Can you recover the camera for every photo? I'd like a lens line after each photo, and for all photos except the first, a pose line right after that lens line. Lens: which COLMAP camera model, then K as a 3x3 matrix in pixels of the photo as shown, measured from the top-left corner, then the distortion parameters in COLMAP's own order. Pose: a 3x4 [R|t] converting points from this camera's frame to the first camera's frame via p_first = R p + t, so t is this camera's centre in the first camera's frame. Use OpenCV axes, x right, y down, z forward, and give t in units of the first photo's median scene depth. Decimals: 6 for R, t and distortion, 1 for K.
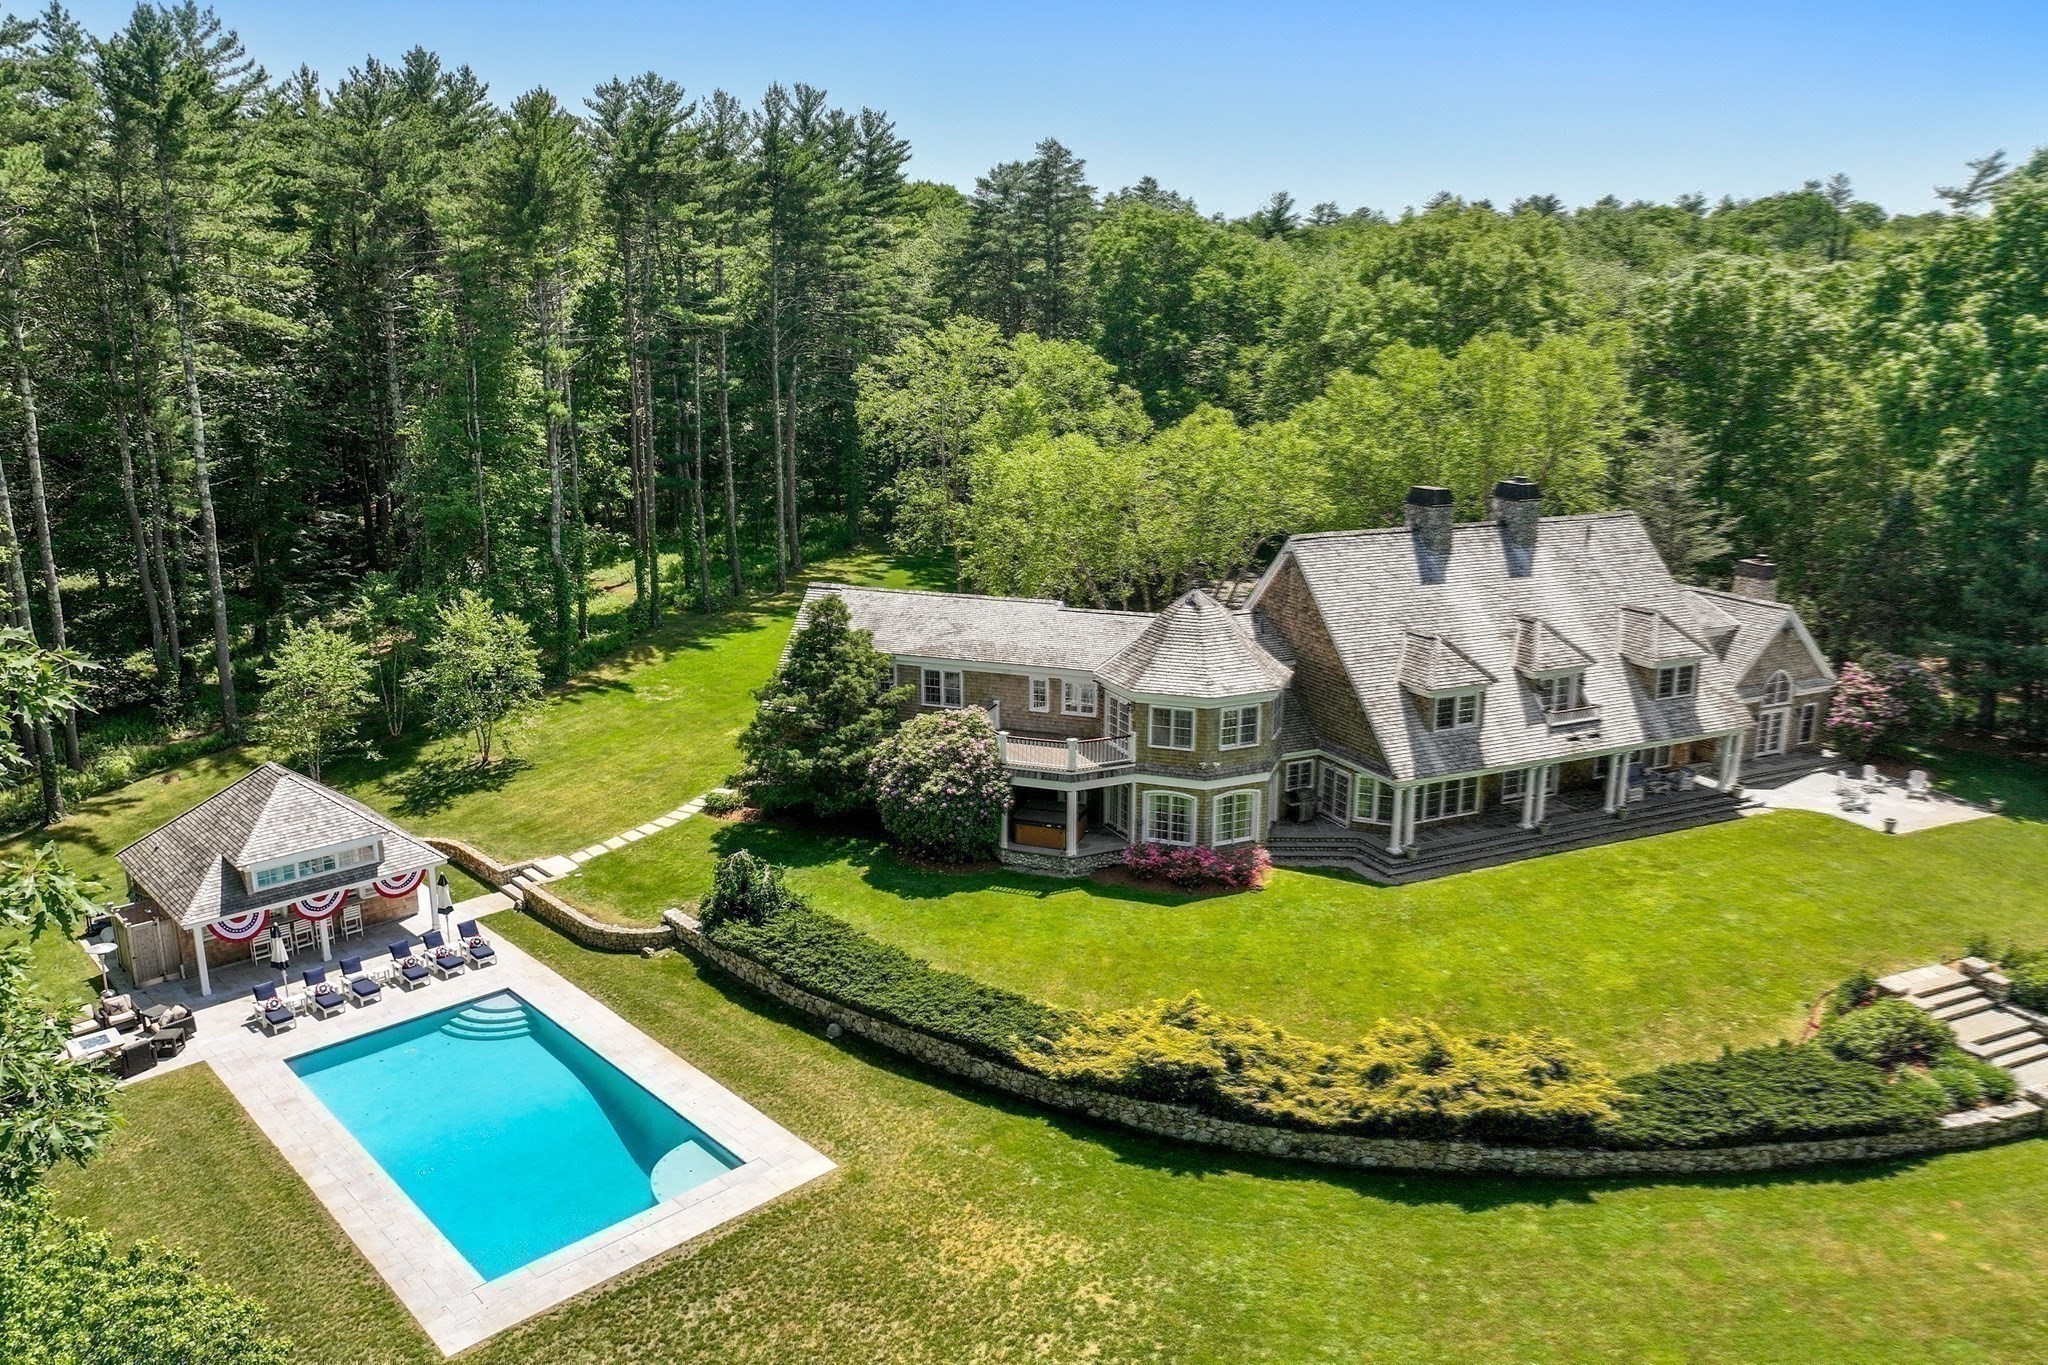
lens RADIAL K [[1437.0, 0, 1024.0], [0, 1437.0, 682.5], [0, 0, 1]] dist [0.000440, 0.008248]
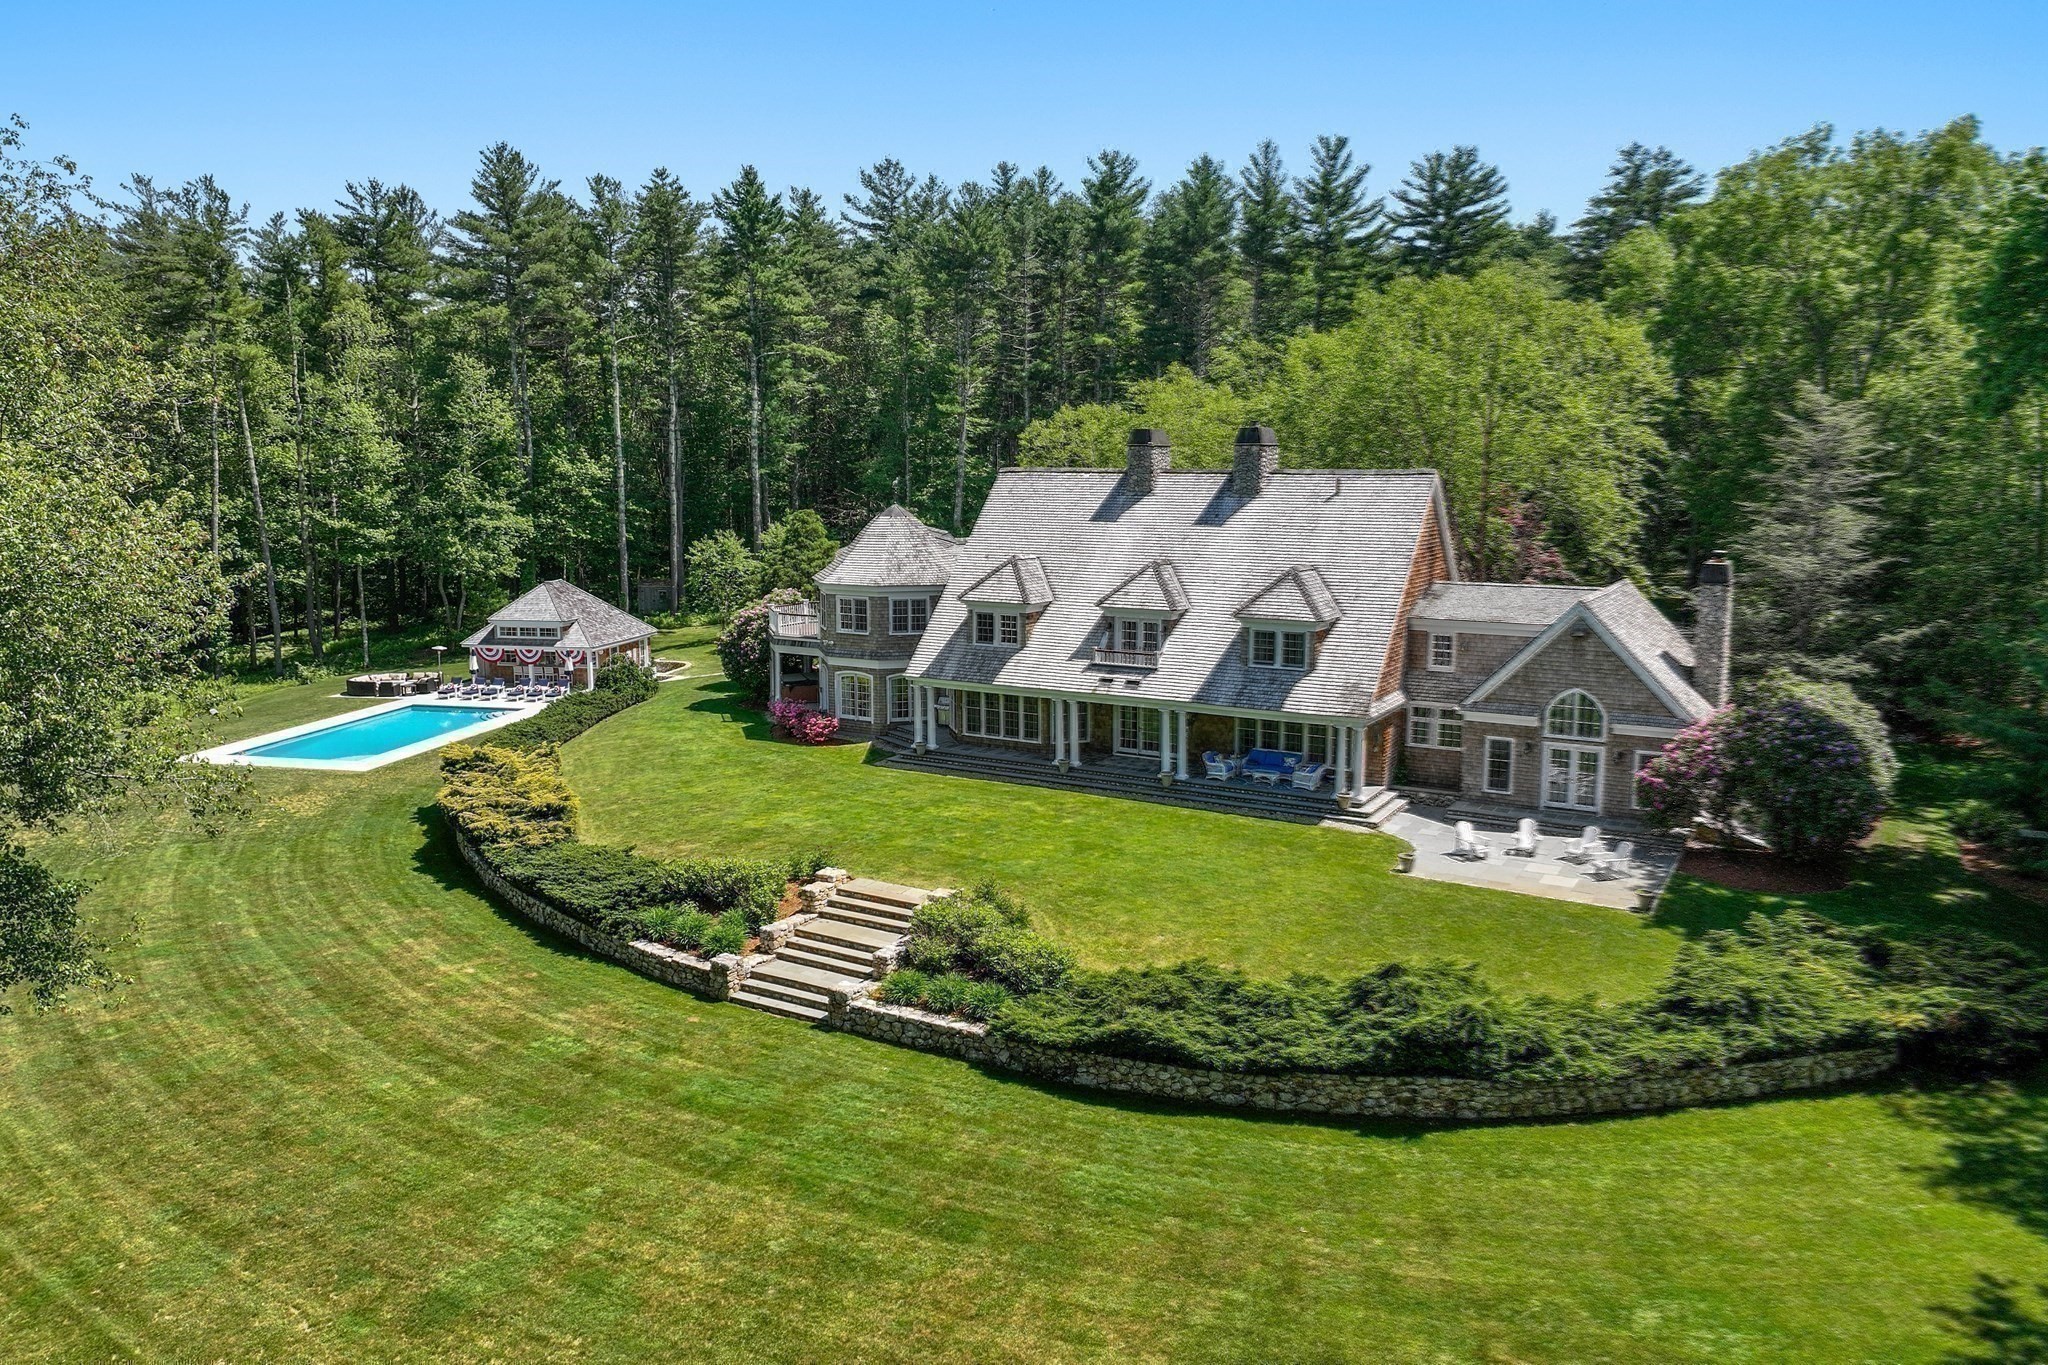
lens RADIAL K [[1437.0, 0, 1024.0], [0, 1437.0, 682.5], [0, 0, 1]] dist [0.000440, 0.008248]
pose [[0.565692, 0.126045, -0.814926, 1.164171], [-0.202491, 0.979224, 0.010895, 0.043434], [0.799368, 0.158852, 0.579462, 0.439242]]
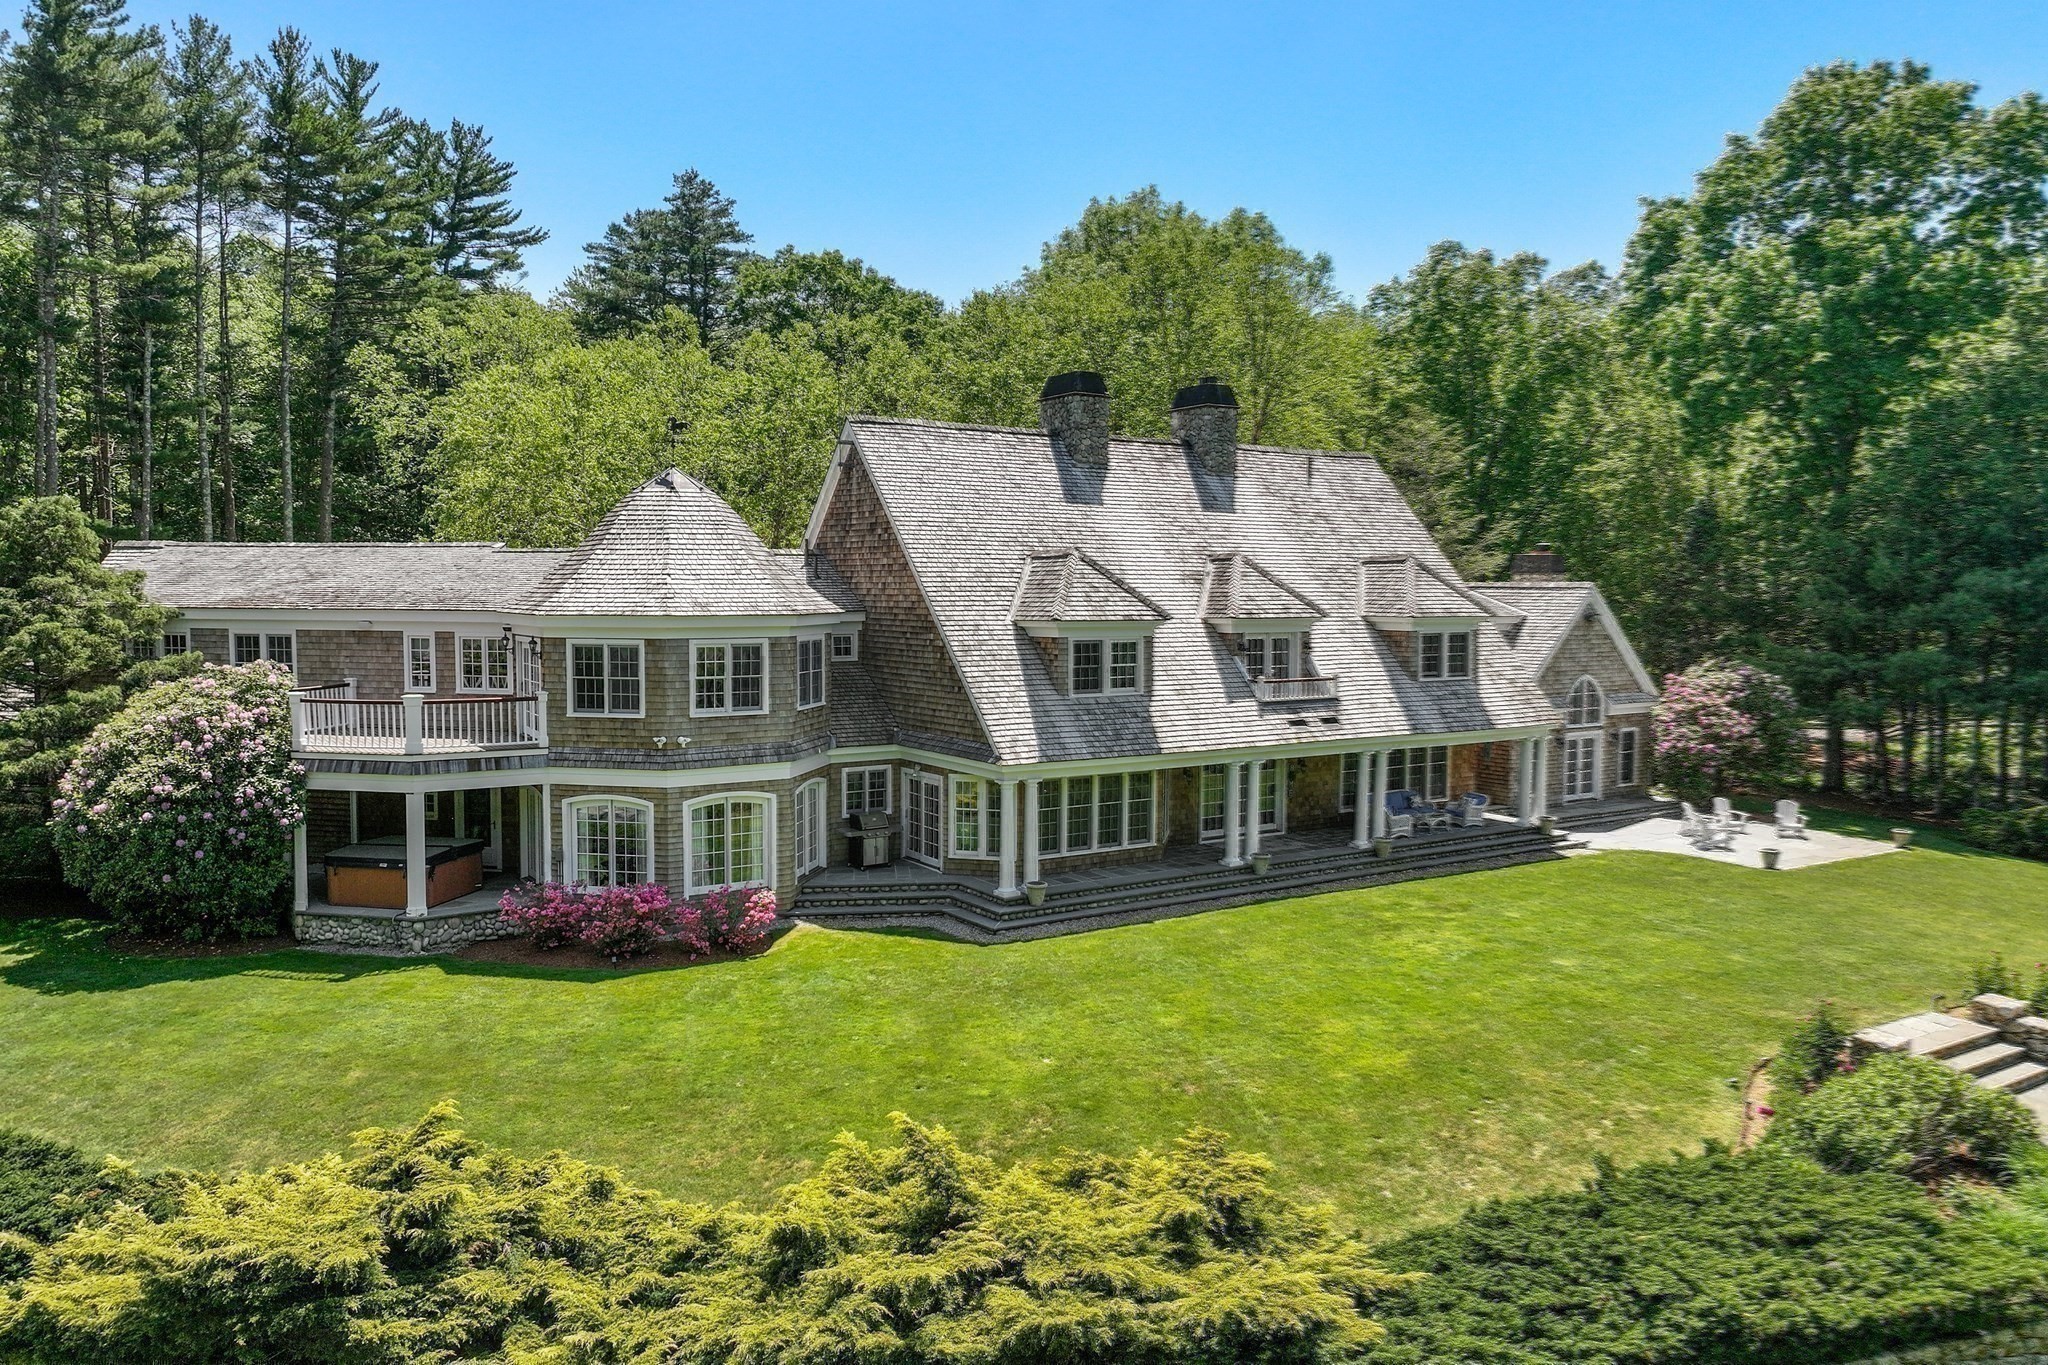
lens RADIAL K [[1437.0, 0, 1024.0], [0, 1437.0, 682.5], [0, 0, 1]] dist [0.000440, 0.008248]
pose [[0.990496, -0.006767, 0.137377, 0.185664], [0.031212, 0.983791, -0.176581, 0.136003], [-0.133956, 0.179190, 0.974652, 0.418760]]
